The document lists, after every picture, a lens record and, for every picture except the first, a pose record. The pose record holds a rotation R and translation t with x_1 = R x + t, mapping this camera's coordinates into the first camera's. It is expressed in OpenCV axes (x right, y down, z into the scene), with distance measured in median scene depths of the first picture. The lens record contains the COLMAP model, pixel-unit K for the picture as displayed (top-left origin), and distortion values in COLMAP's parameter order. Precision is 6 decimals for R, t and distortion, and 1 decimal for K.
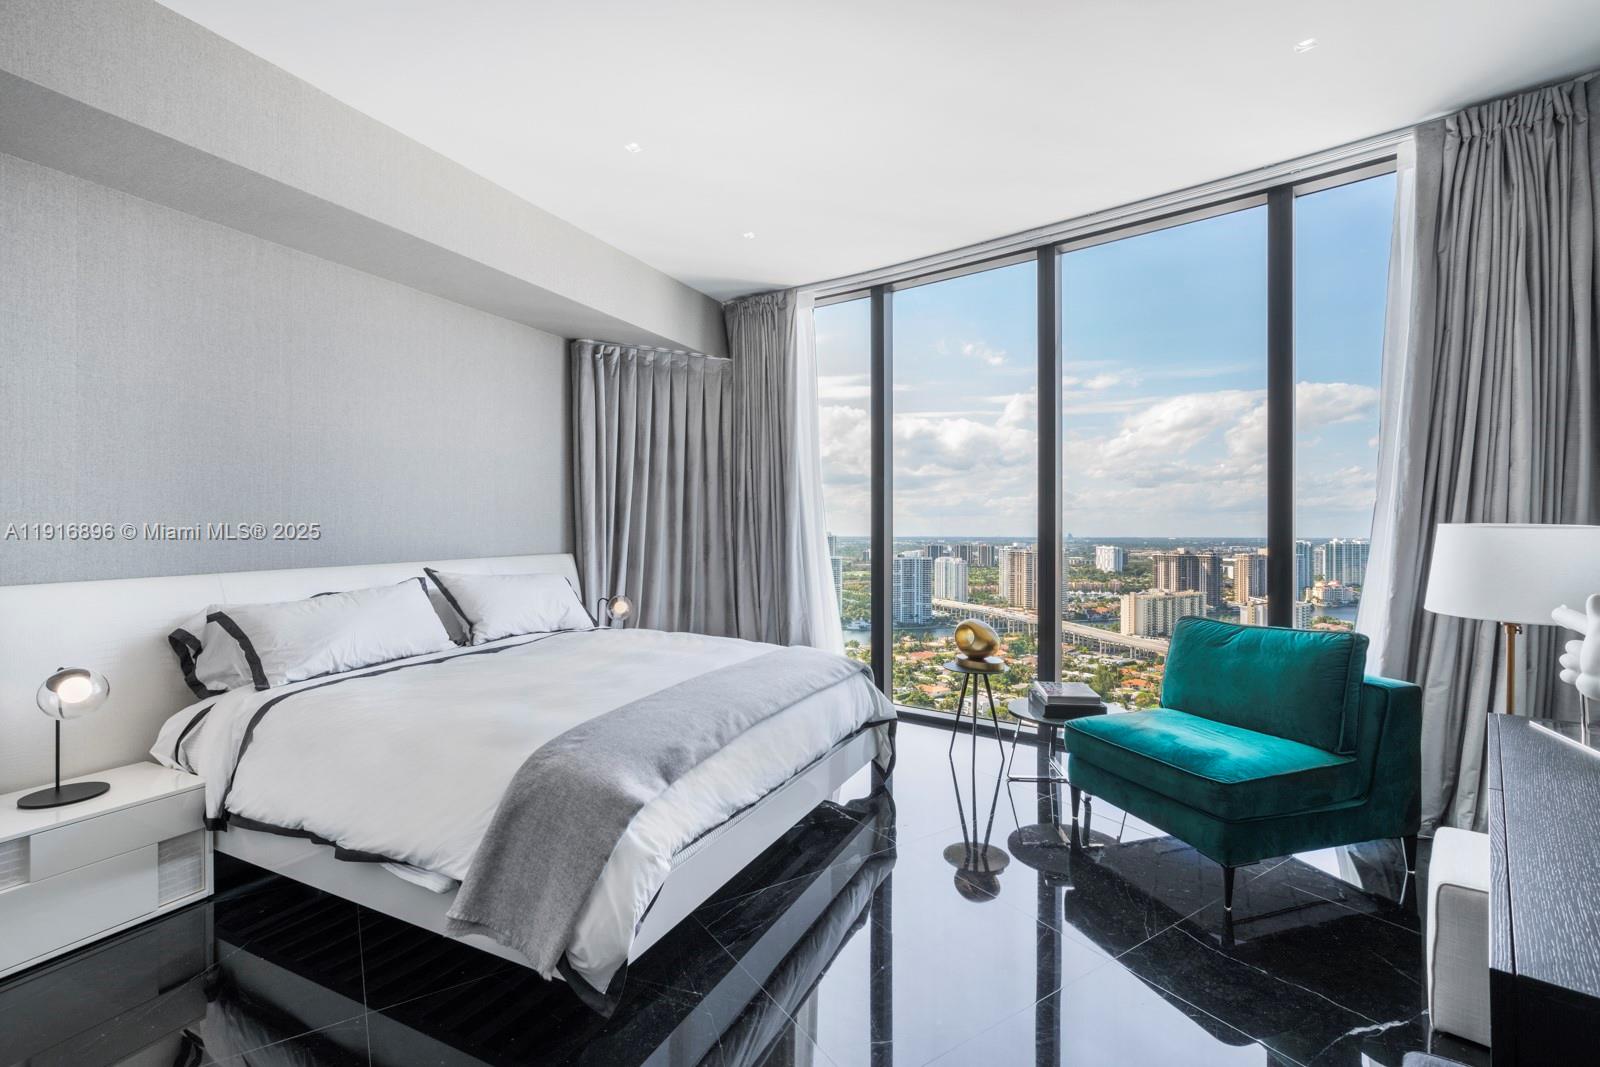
lens RADIAL K [[727.2, 0, 795.7], [0, 727.2, 529.1], [0, 0, 1]] dist [0.002134, 0.000174]
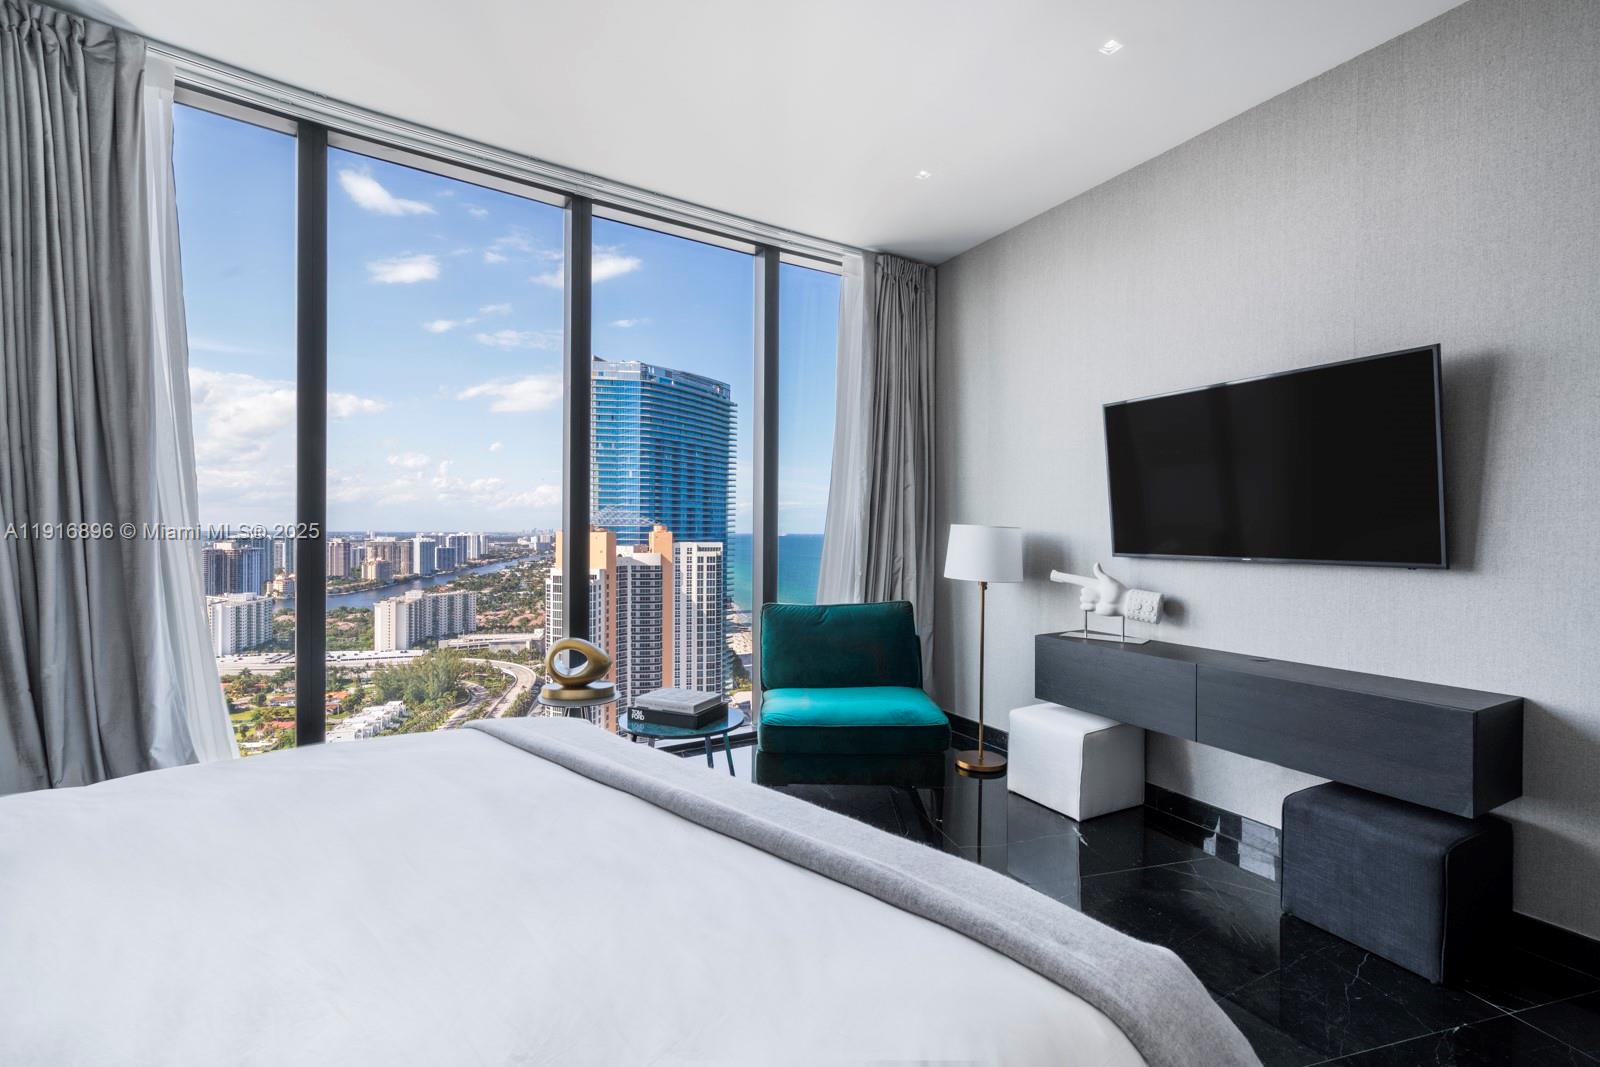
lens RADIAL K [[727.2, 0, 795.9], [0, 727.2, 538.9], [0, 0, 1]] dist [0.002134, 0.000174]
pose [[0.309858, -0.004857, 0.950771, -0.225193], [-0.016762, 0.999804, 0.010570, 0.001478], [-0.950635, -0.019212, 0.309715, 0.268785]]
